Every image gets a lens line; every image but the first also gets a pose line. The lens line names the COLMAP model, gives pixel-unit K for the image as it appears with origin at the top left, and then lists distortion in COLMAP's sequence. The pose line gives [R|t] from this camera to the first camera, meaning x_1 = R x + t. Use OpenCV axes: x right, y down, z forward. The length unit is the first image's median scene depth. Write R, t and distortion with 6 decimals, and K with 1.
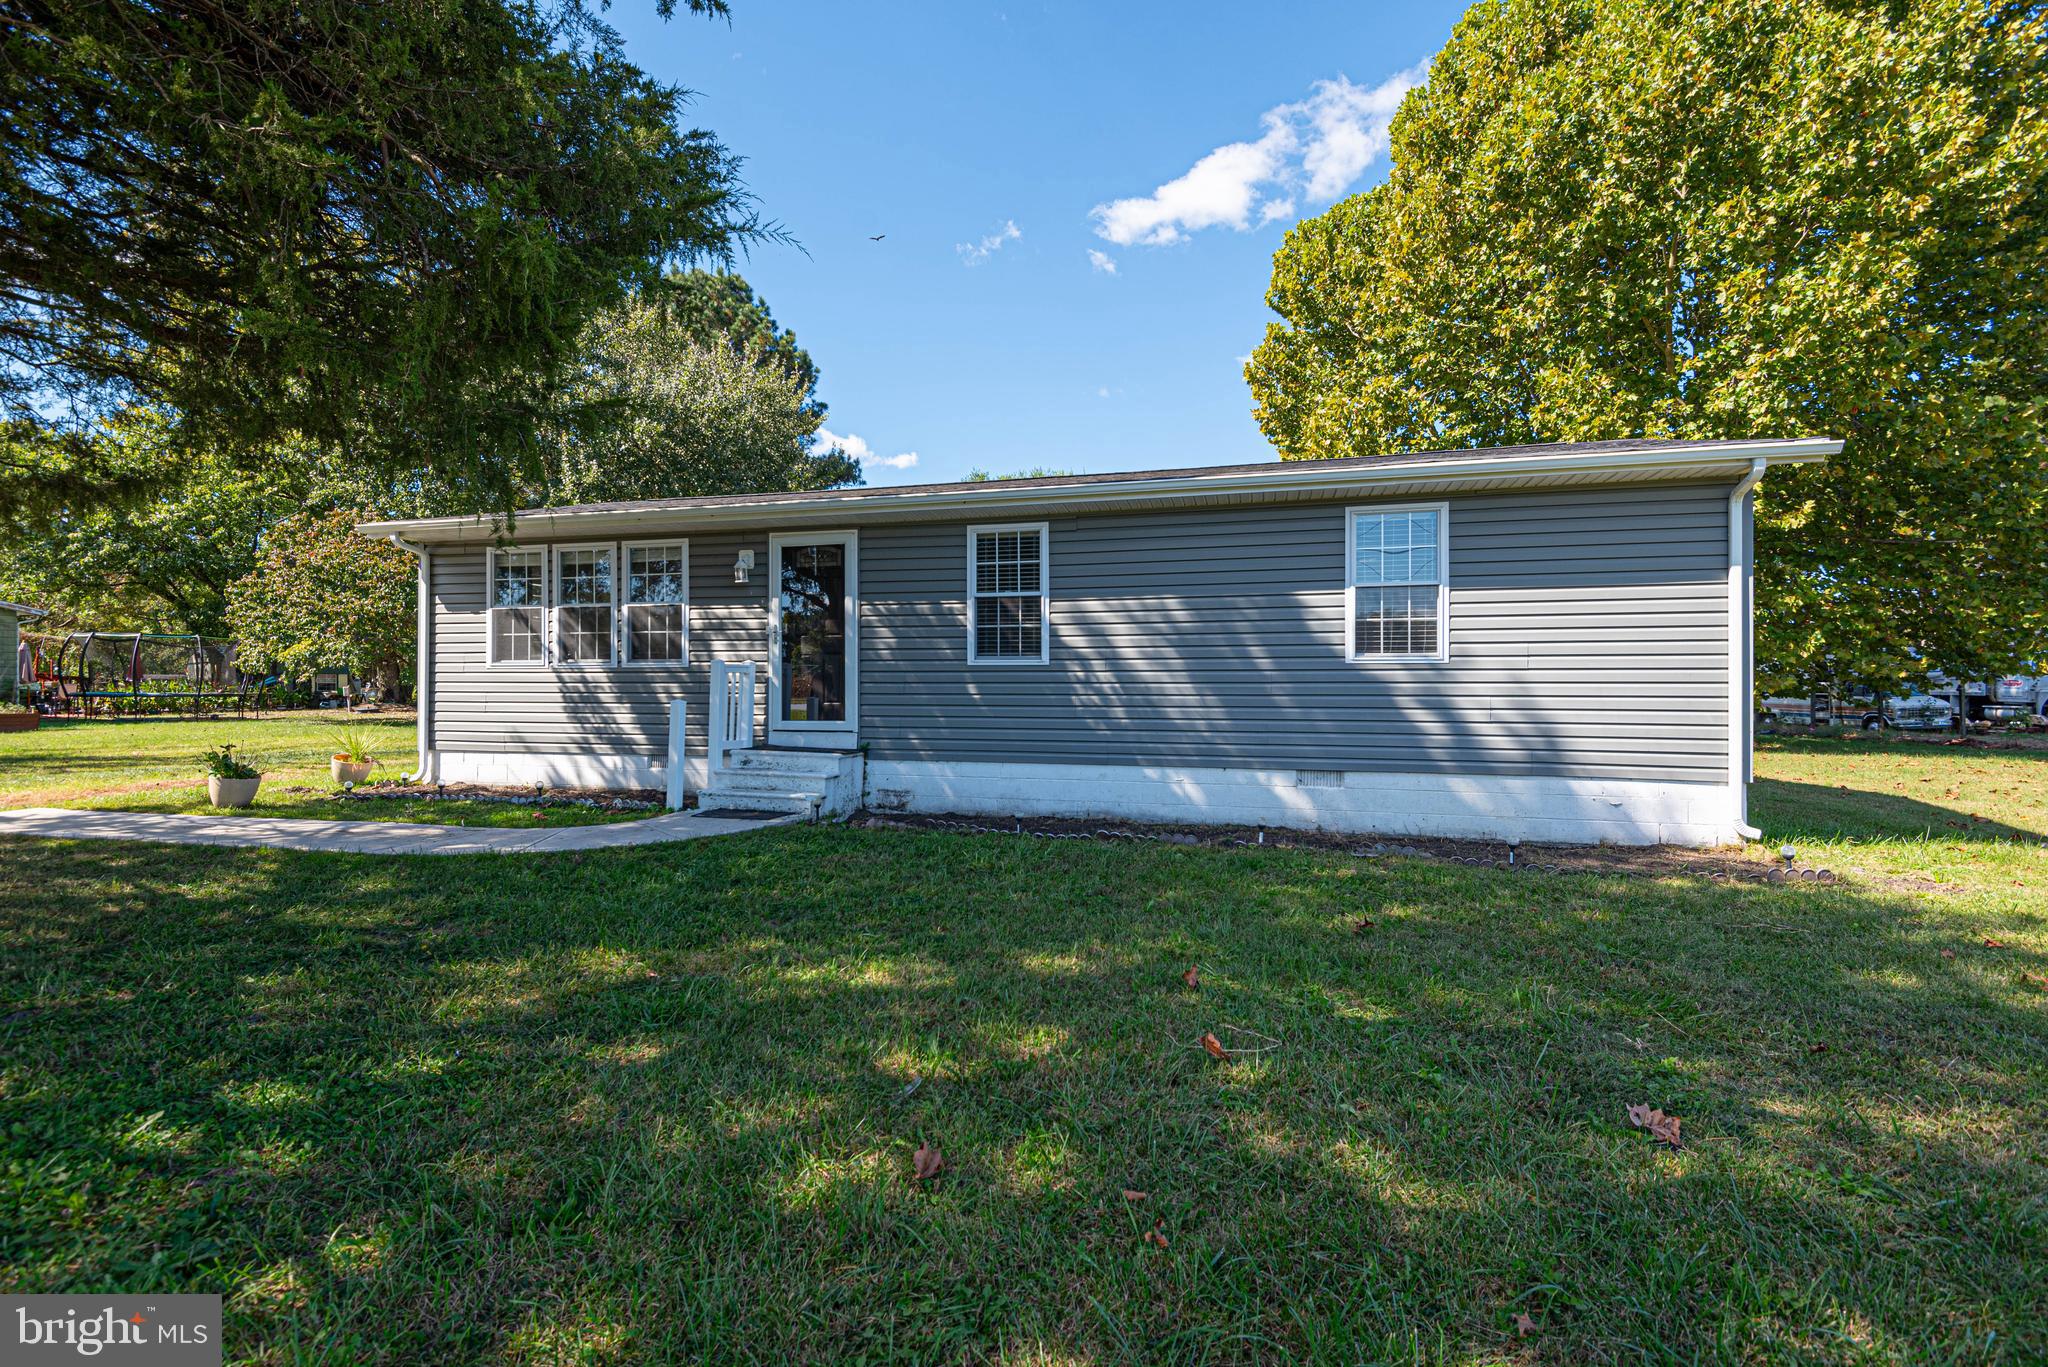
lens RADIAL K [[954.7, 0, 1030.1], [0, 954.7, 663.0], [0, 0, 1]] dist [0.019830, -0.006389]
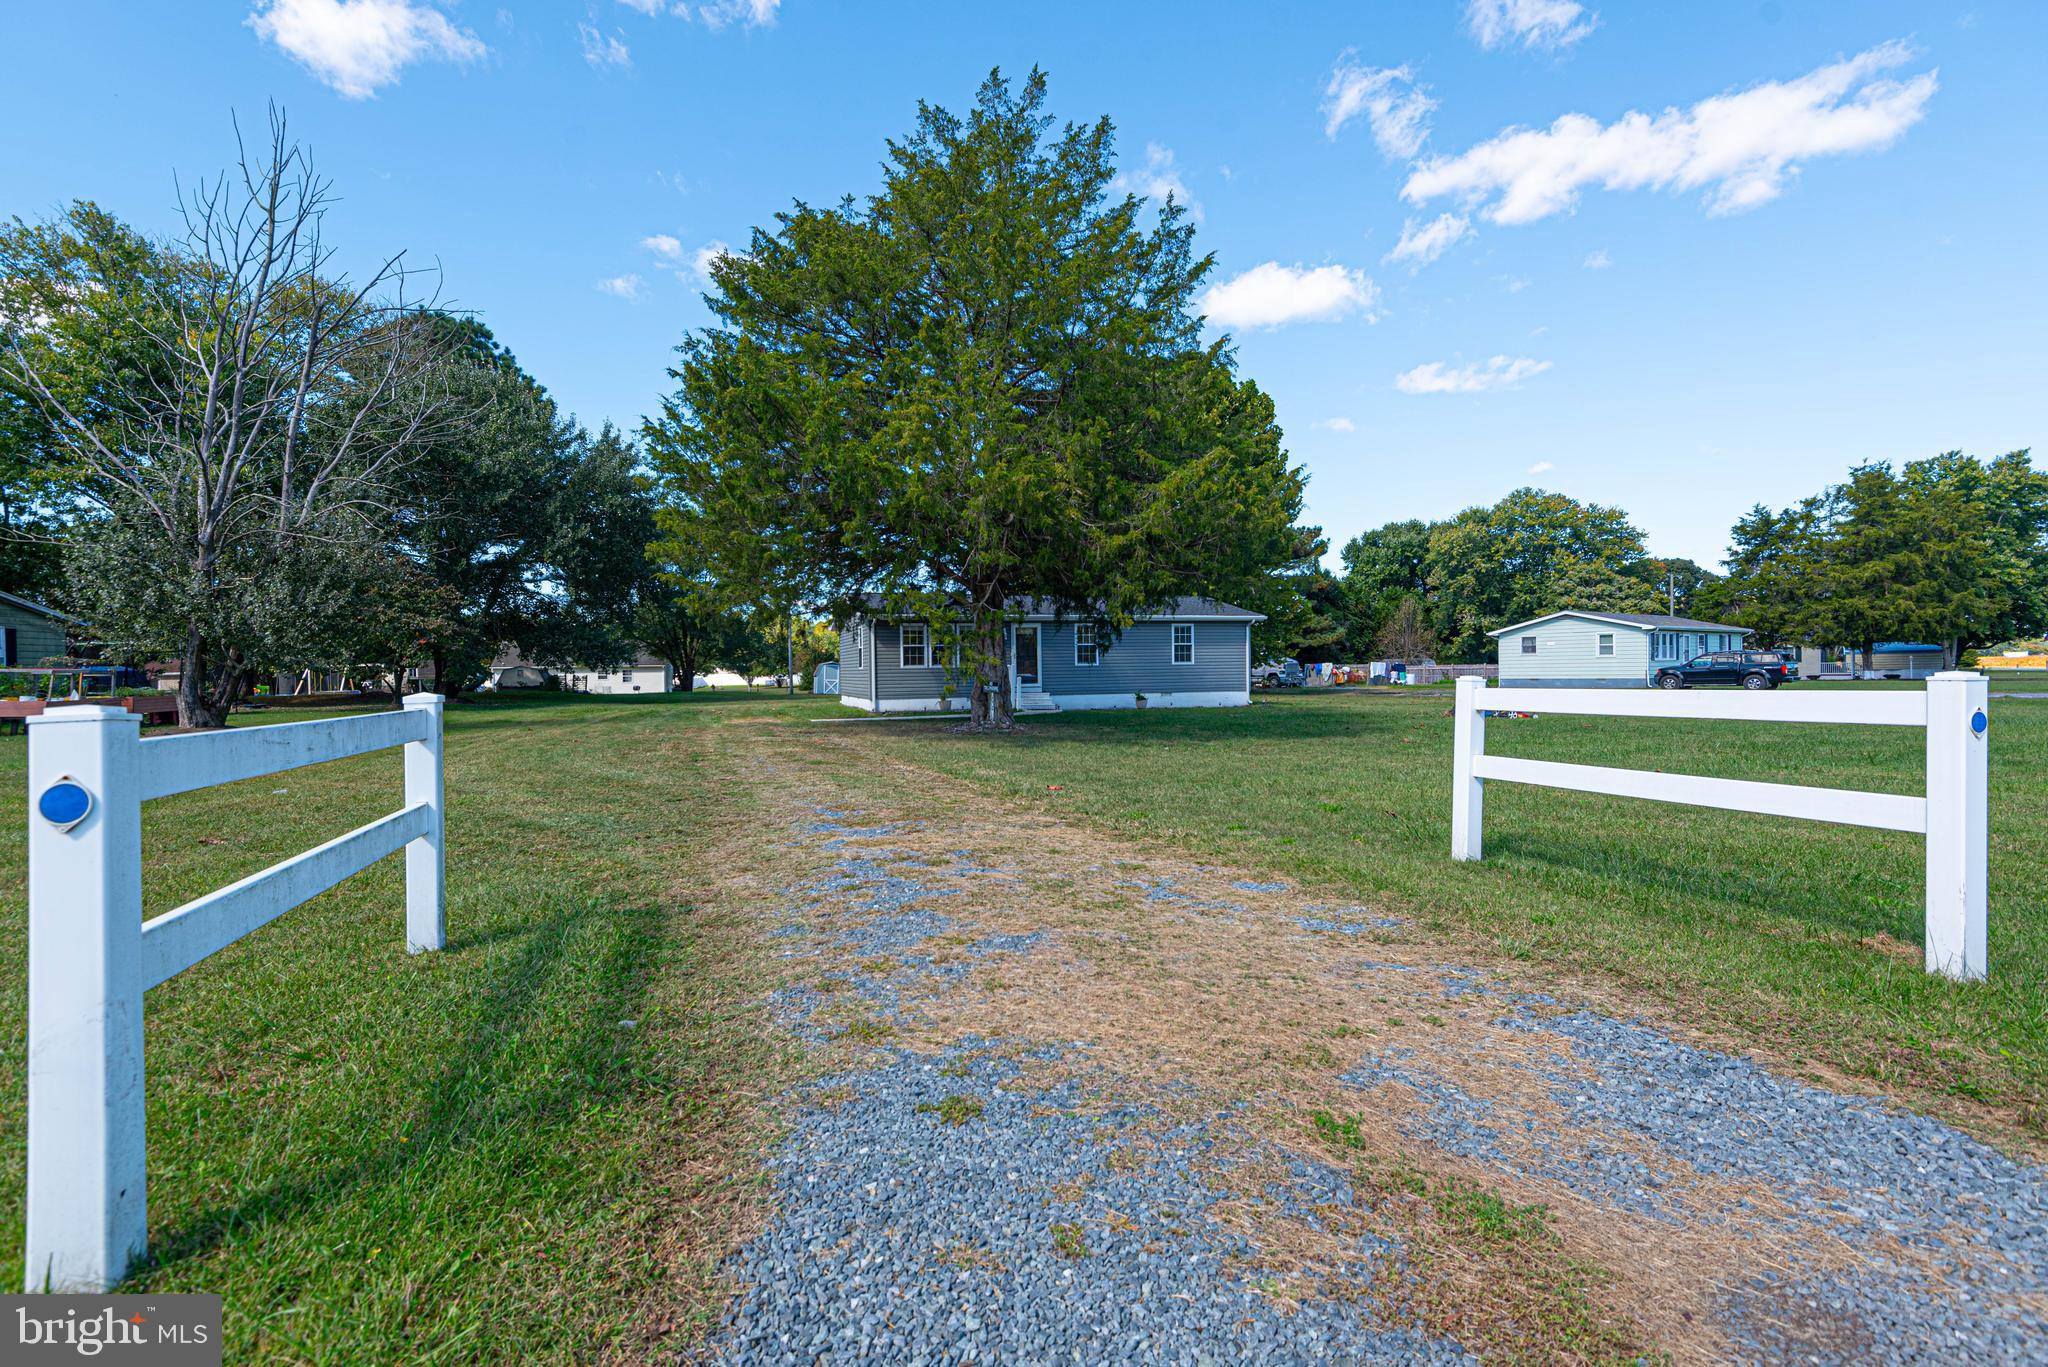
lens RADIAL K [[954.7, 0, 1030.1], [0, 954.7, 663.0], [0, 0, 1]] dist [0.019830, -0.006389]
pose [[0.826434, -0.007561, 0.562984, -1.957227], [0.000740, 0.999924, 0.012343, -0.045864], [-0.563034, -0.009784, 0.826376, -1.569339]]
